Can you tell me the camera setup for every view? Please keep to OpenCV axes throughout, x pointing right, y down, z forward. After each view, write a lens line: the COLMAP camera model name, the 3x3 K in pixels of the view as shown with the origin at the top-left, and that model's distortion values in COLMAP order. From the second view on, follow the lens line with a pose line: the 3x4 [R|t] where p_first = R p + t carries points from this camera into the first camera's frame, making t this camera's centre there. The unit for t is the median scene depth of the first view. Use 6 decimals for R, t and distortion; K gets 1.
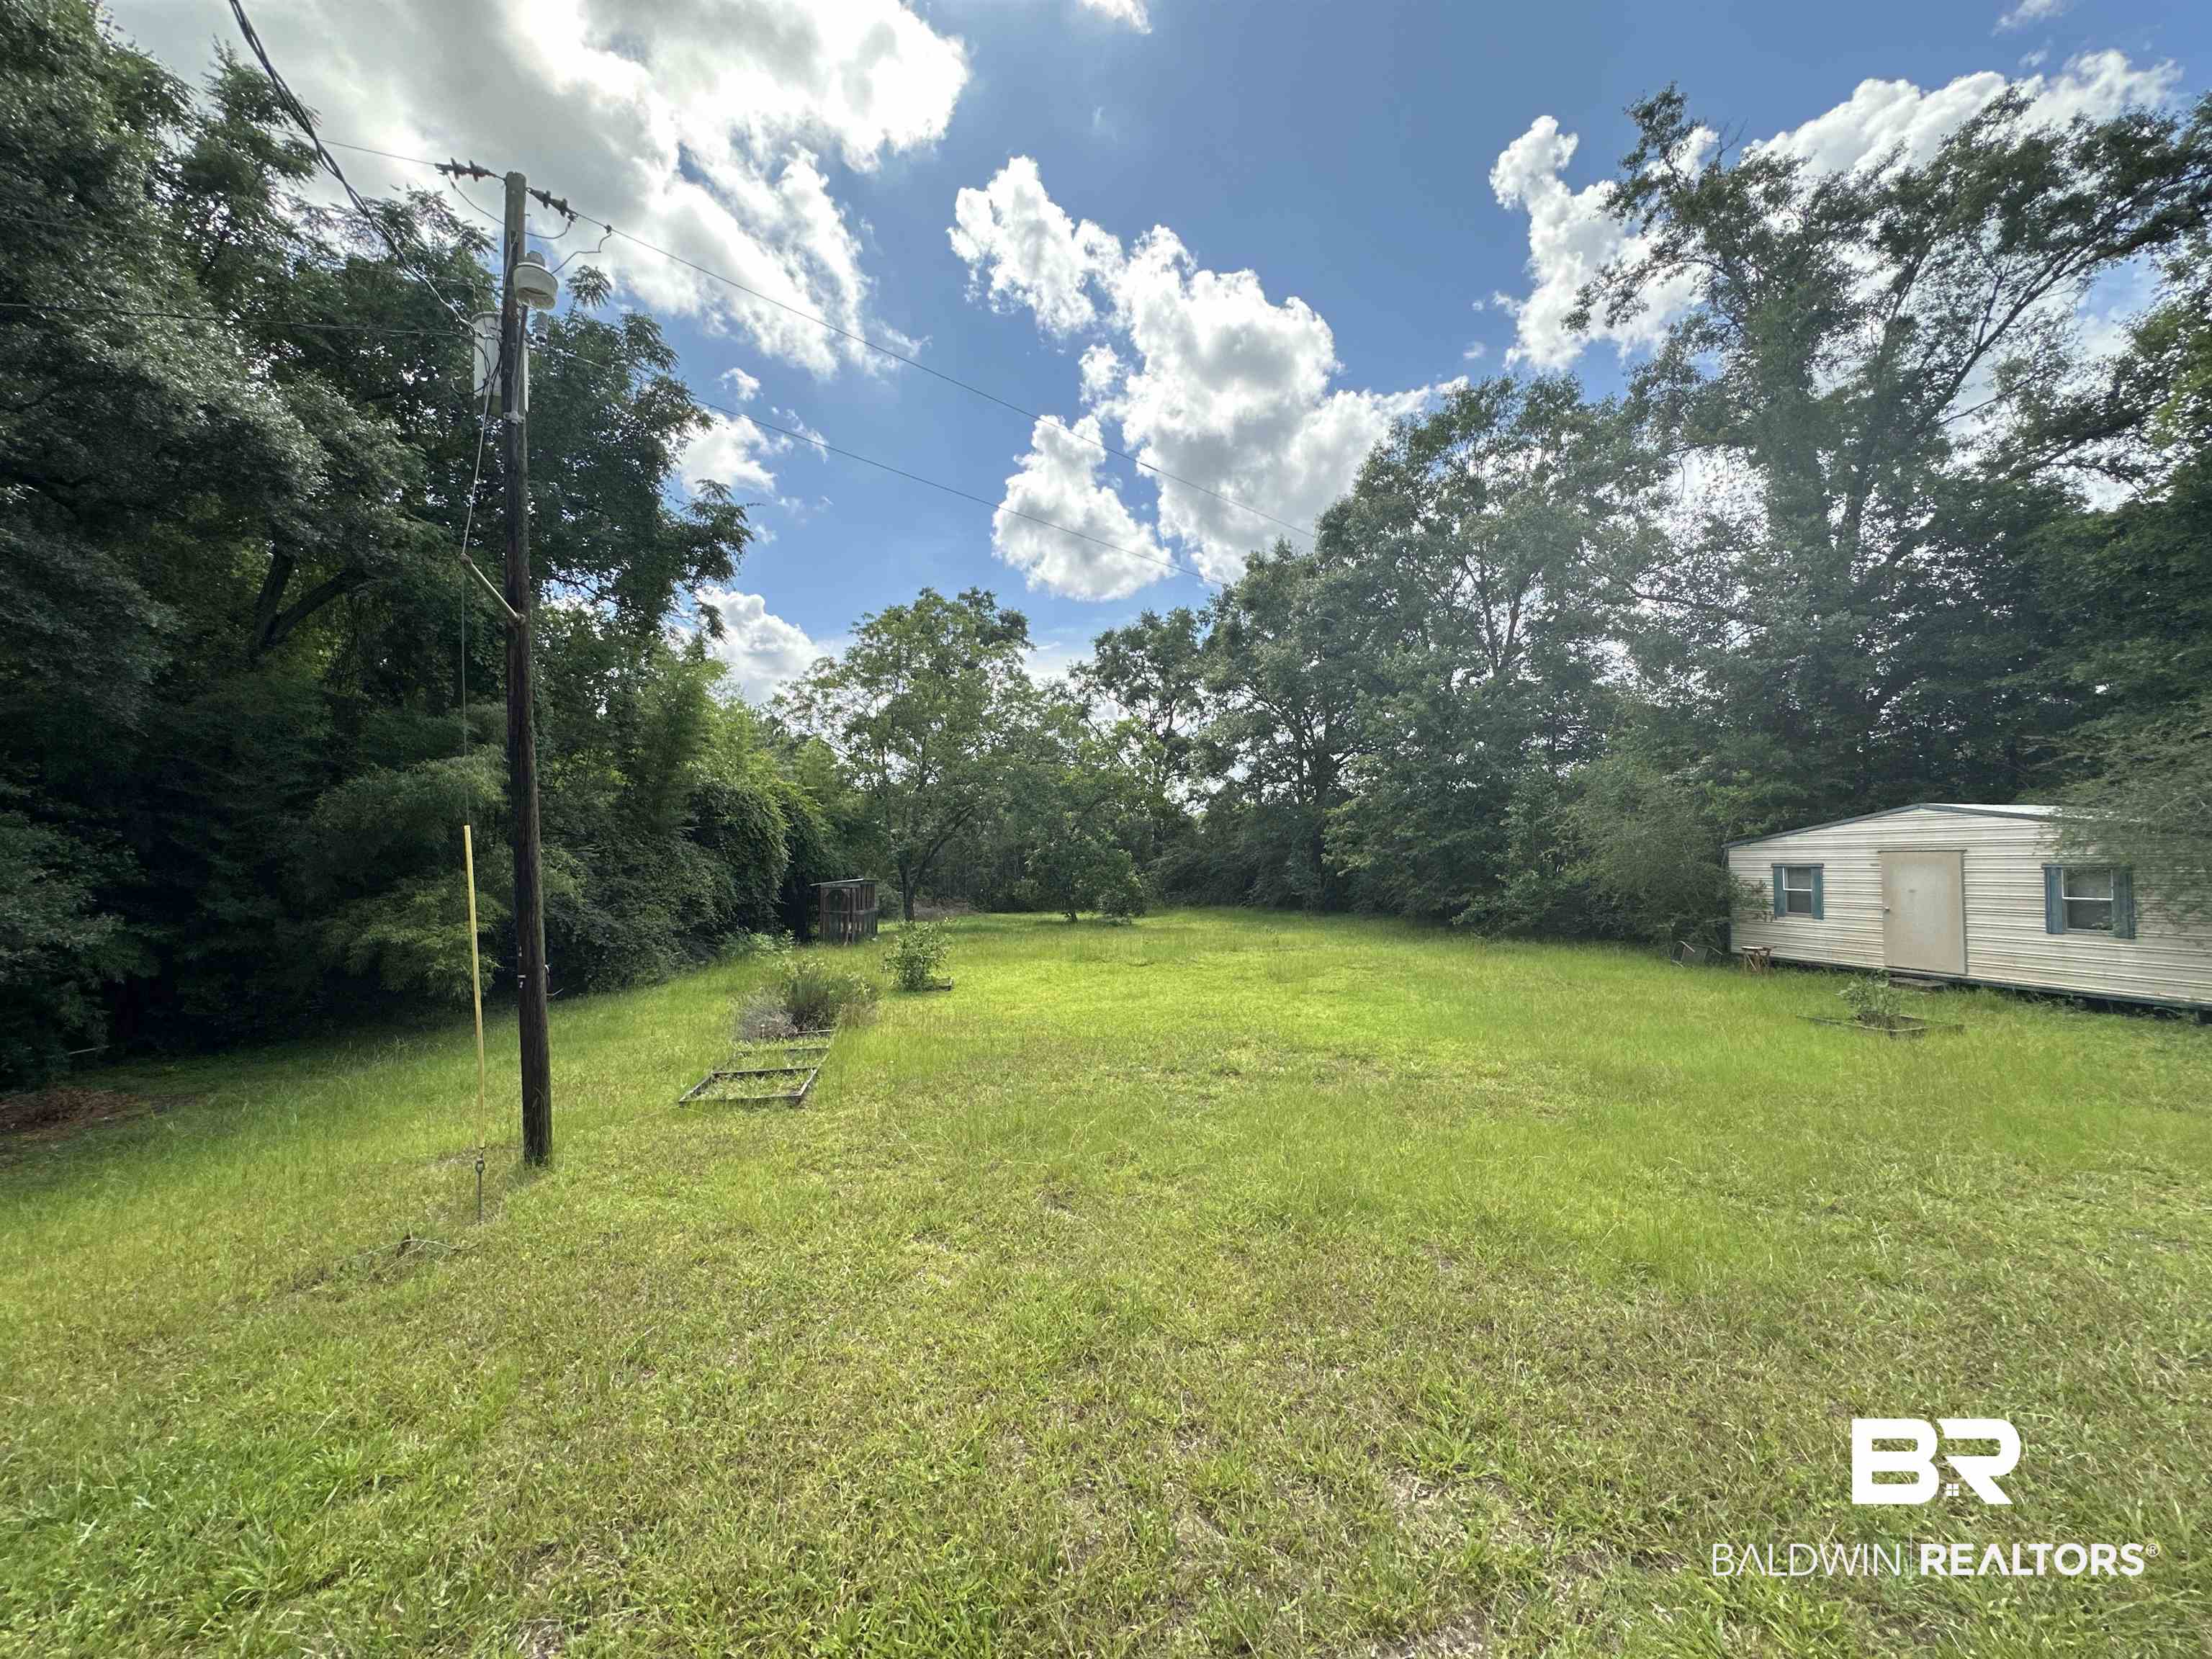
lens RADIAL K [[877.7, 0, 1097.2], [0, 877.7, 822.4], [0, 0, 1]] dist [-0.005356, 0.001035]
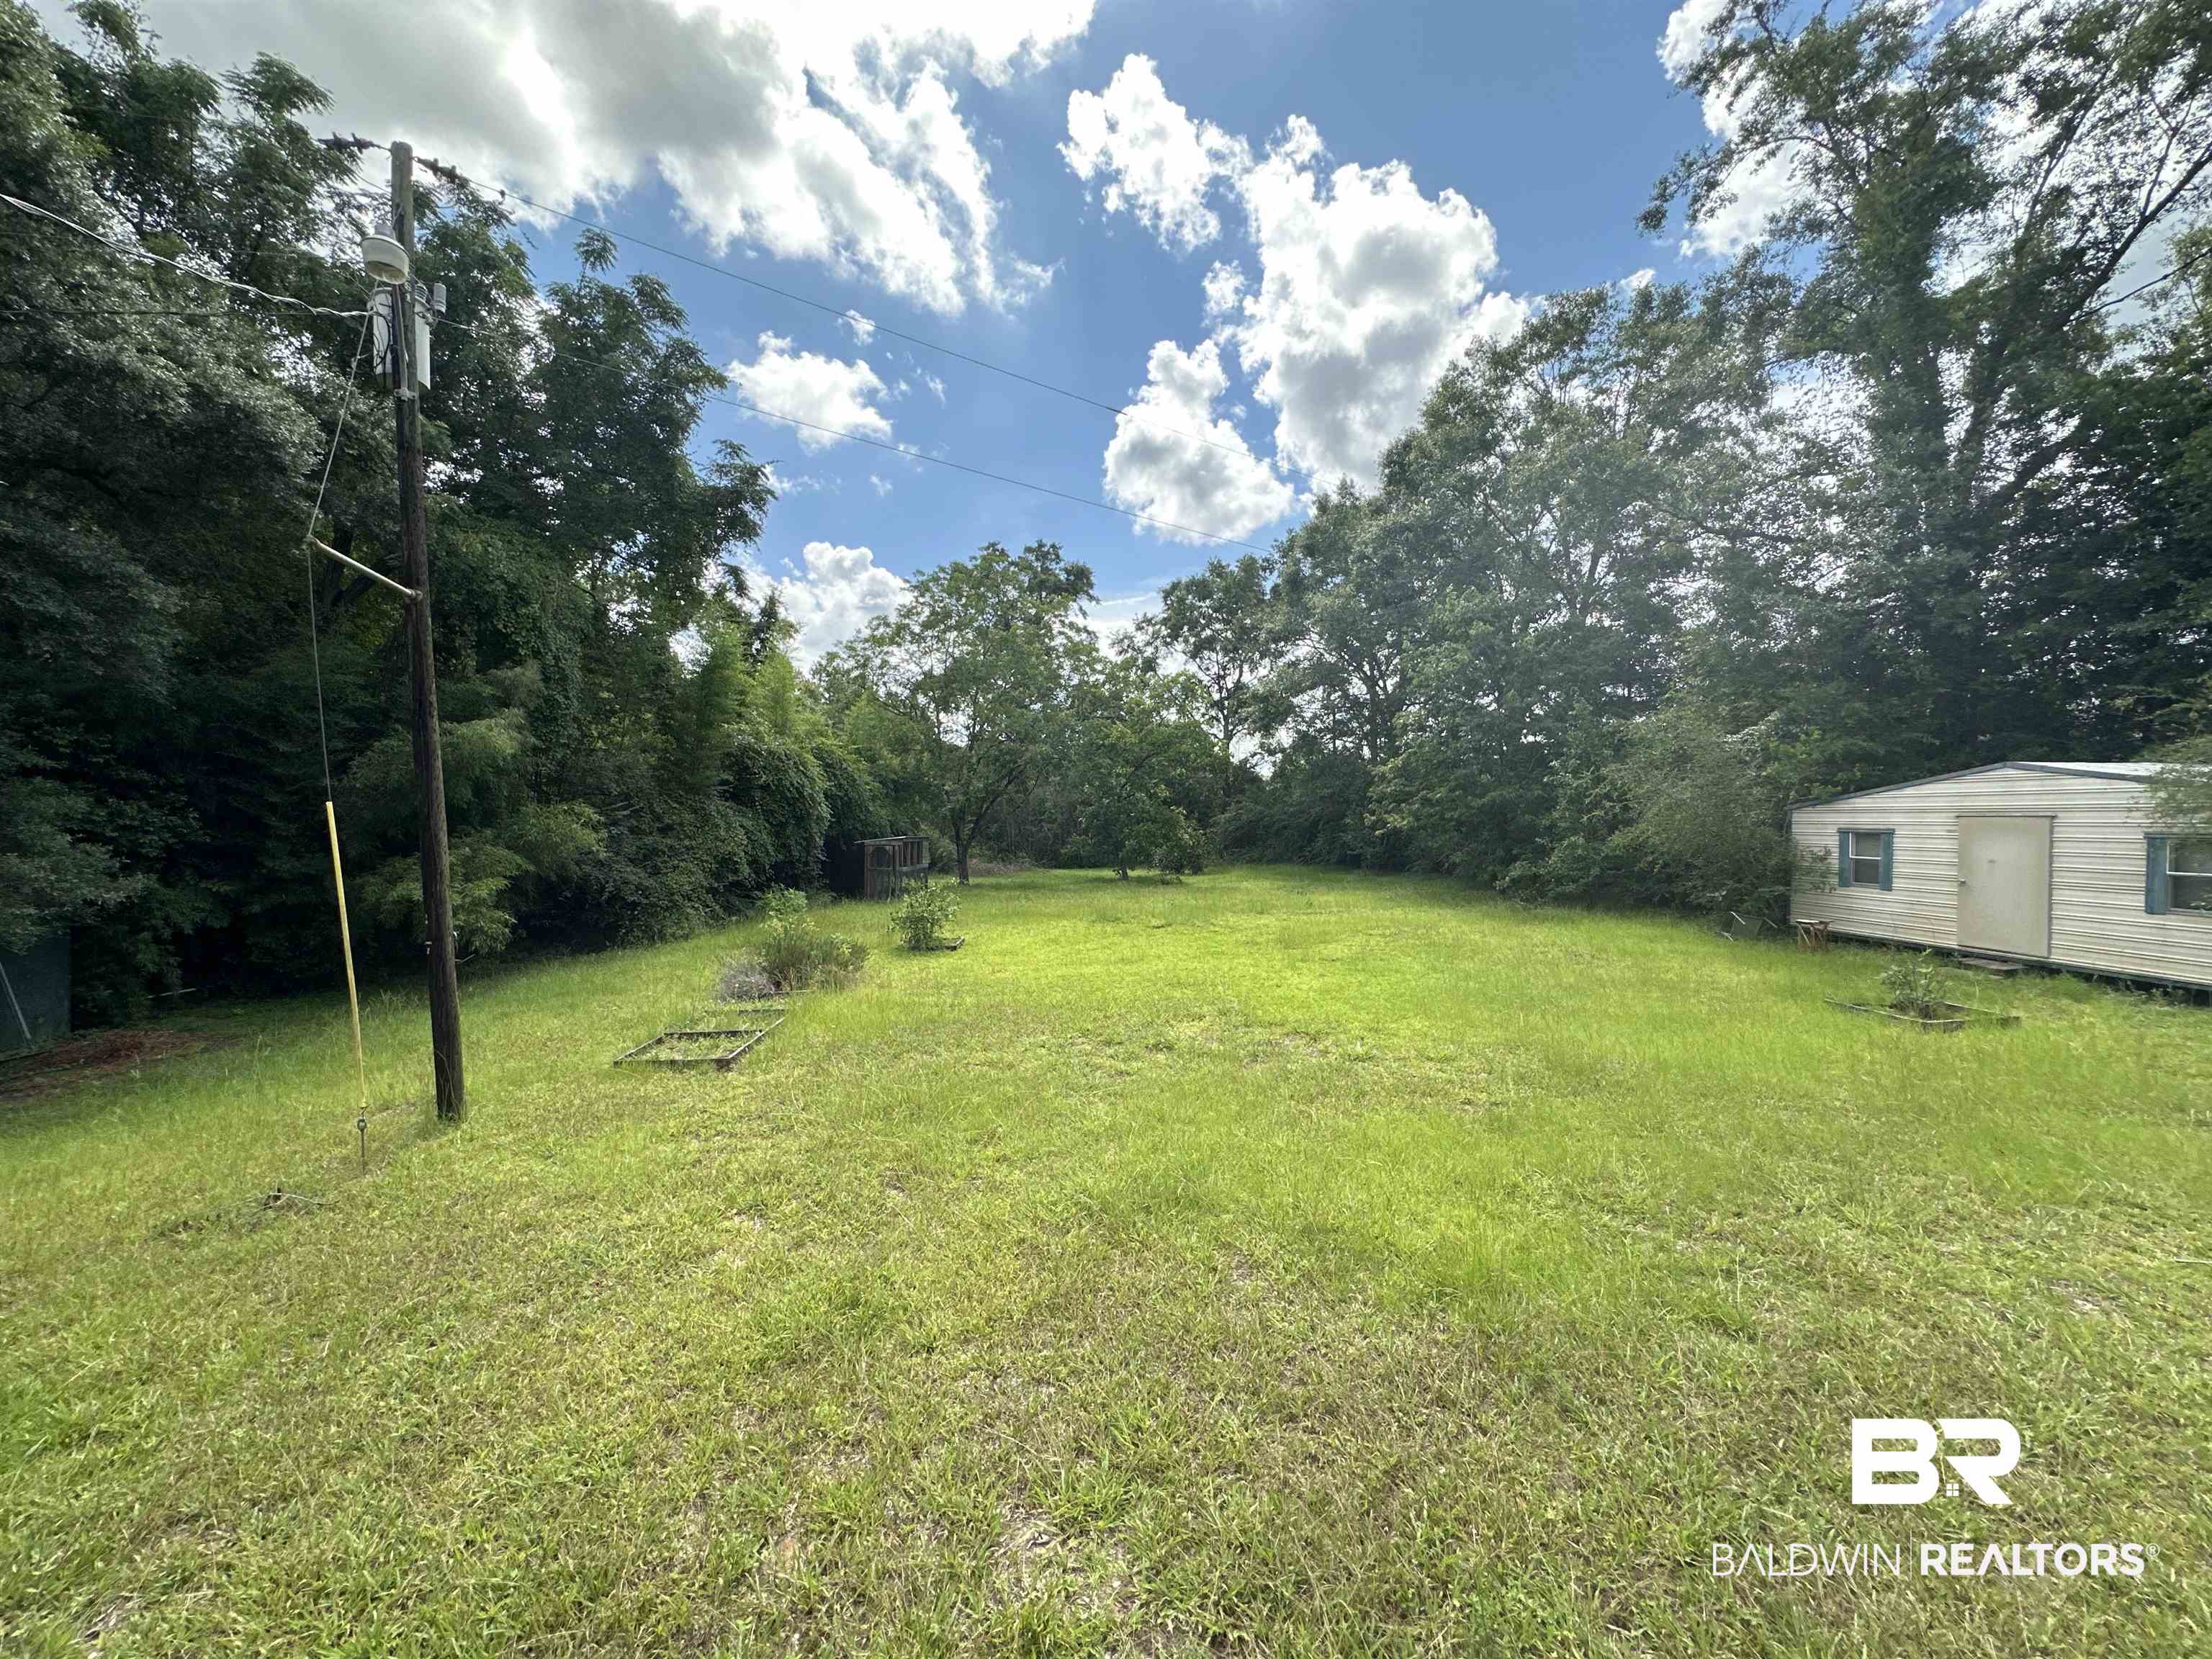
lens RADIAL K [[877.7, 0, 1098.9], [0, 877.7, 824.4], [0, 0, 1]] dist [-0.005356, 0.001035]
pose [[0.994401, 0.003065, -0.105627, 0.090053], [0.002818, 0.998455, 0.055500, -0.007311], [0.105634, -0.055487, 0.992856, 0.021770]]
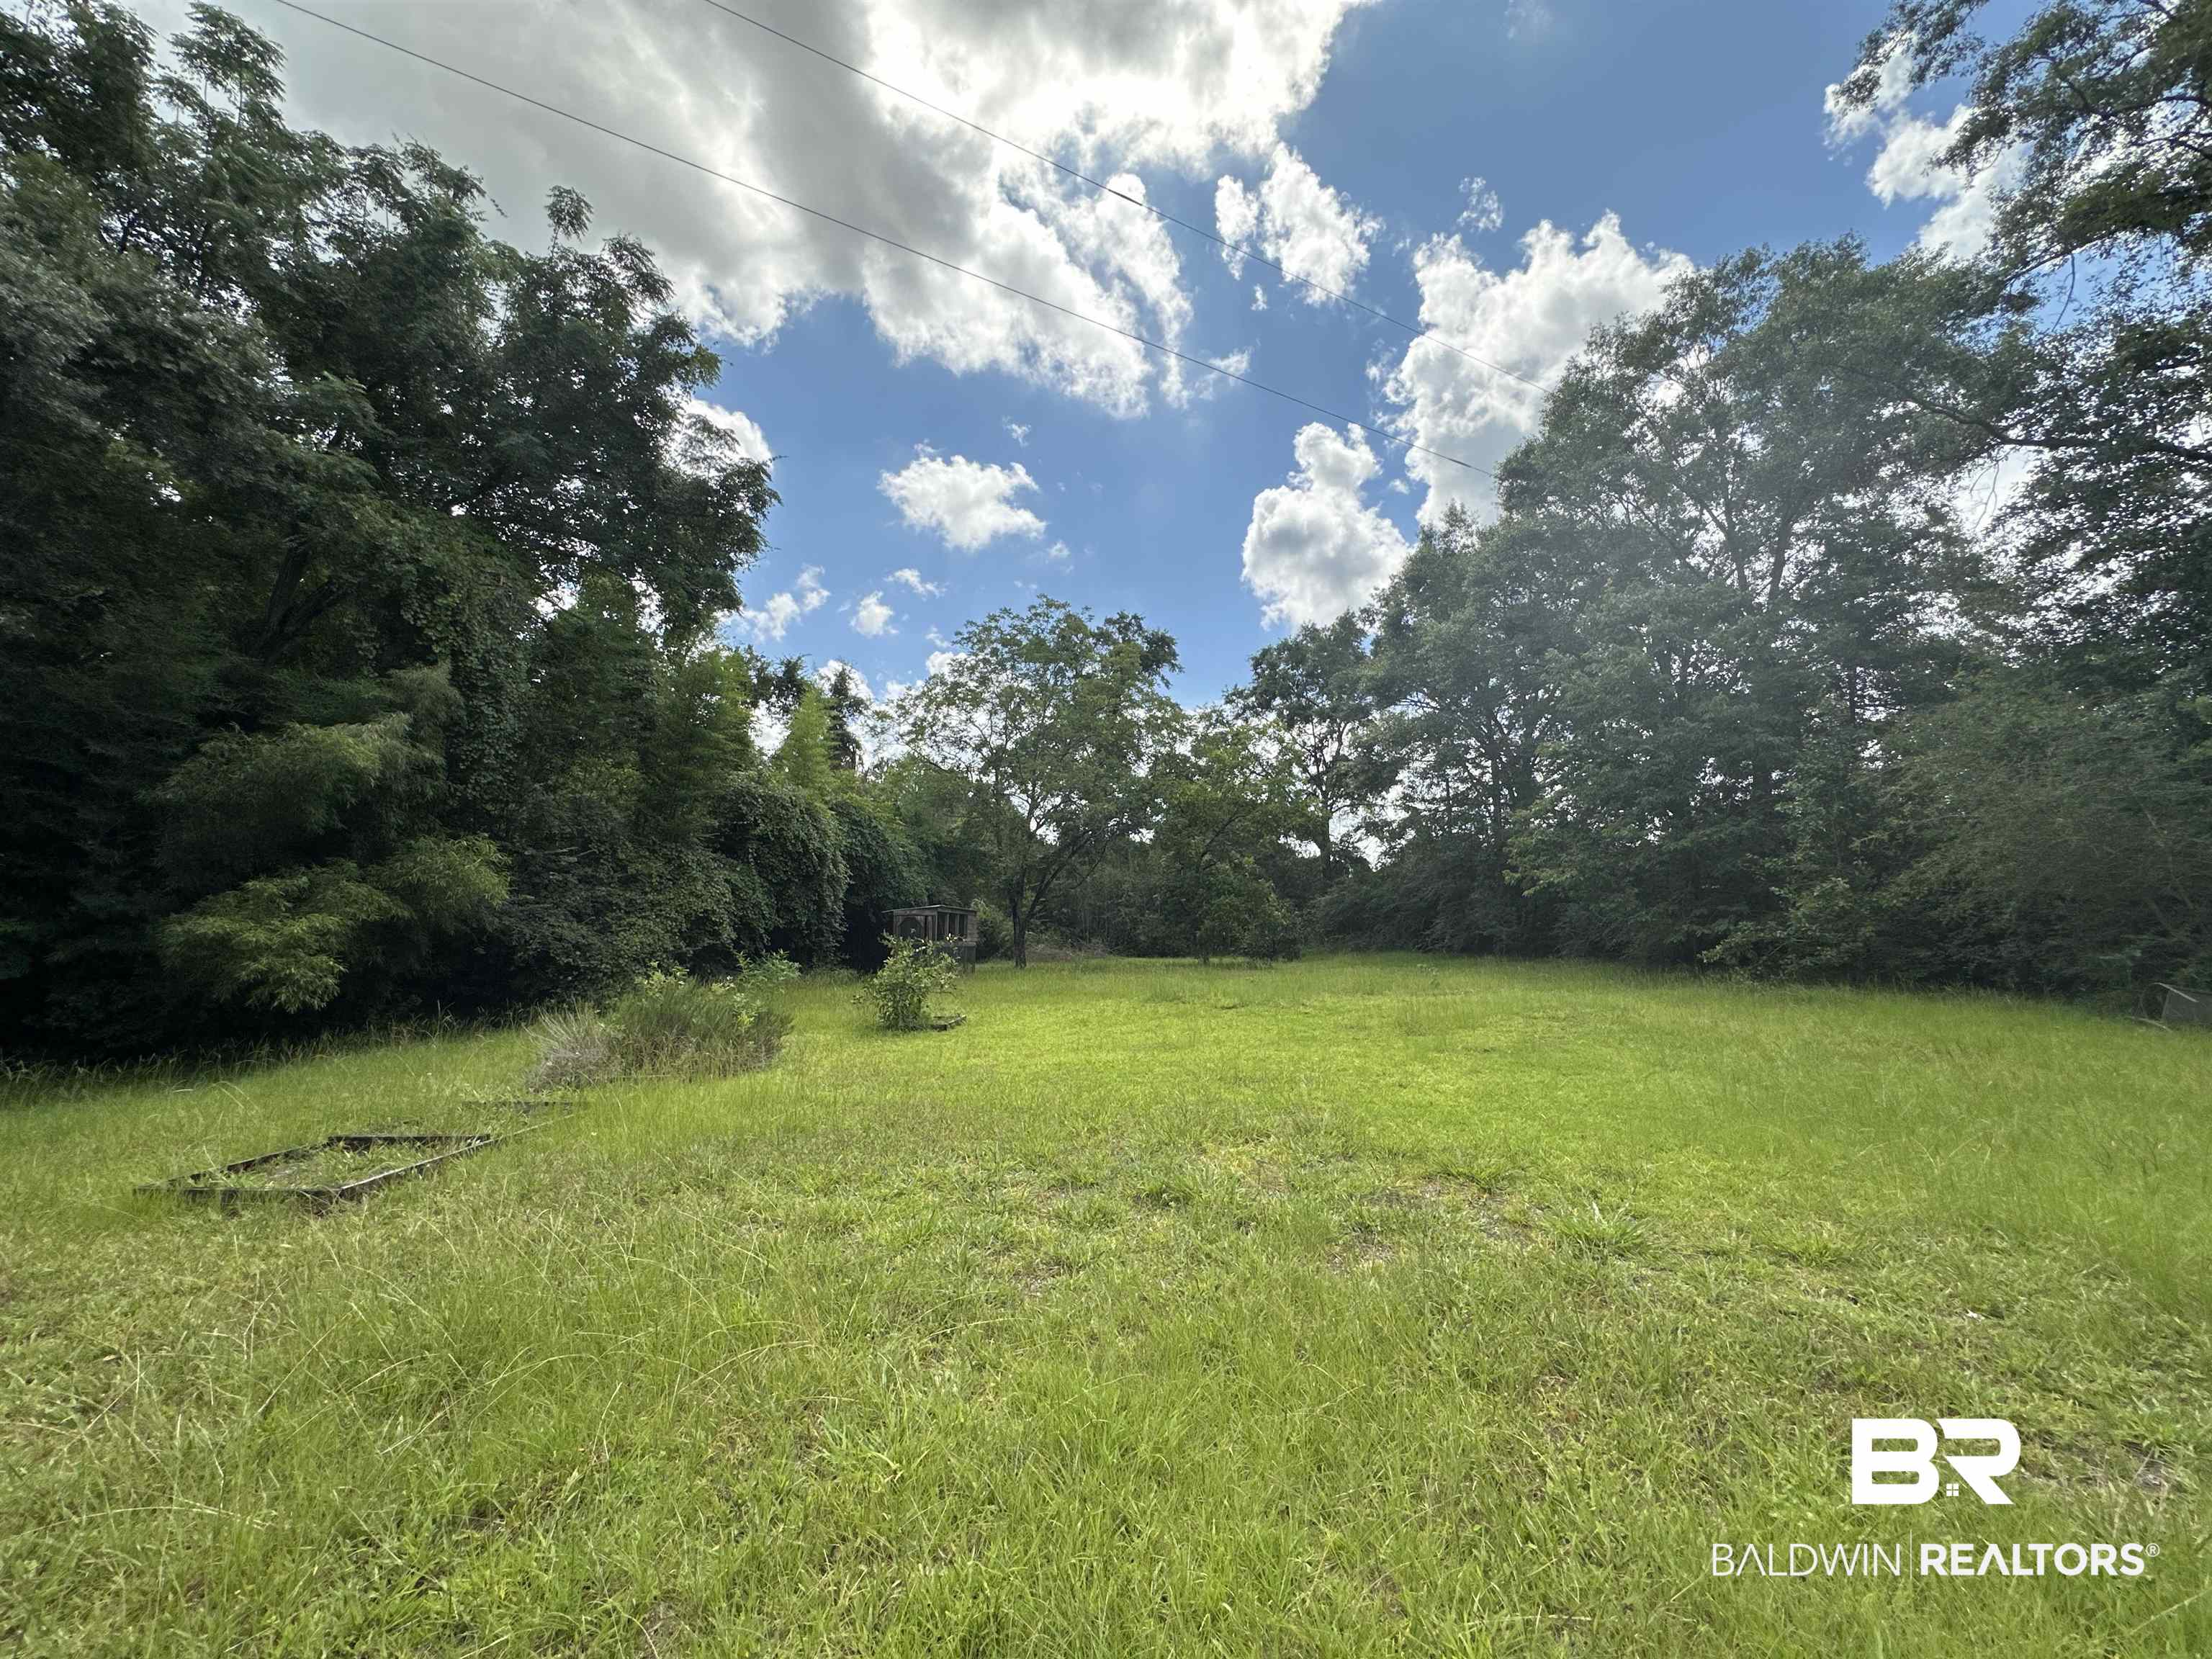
lens RADIAL K [[877.7, 0, 1102.2], [0, 877.7, 825.9], [0, 0, 1]] dist [-0.005356, 0.001035]
pose [[0.976669, -0.017588, -0.214031, 0.109058], [0.004522, 0.998104, -0.061388, 0.056678], [0.214705, 0.058988, 0.974896, 0.259461]]
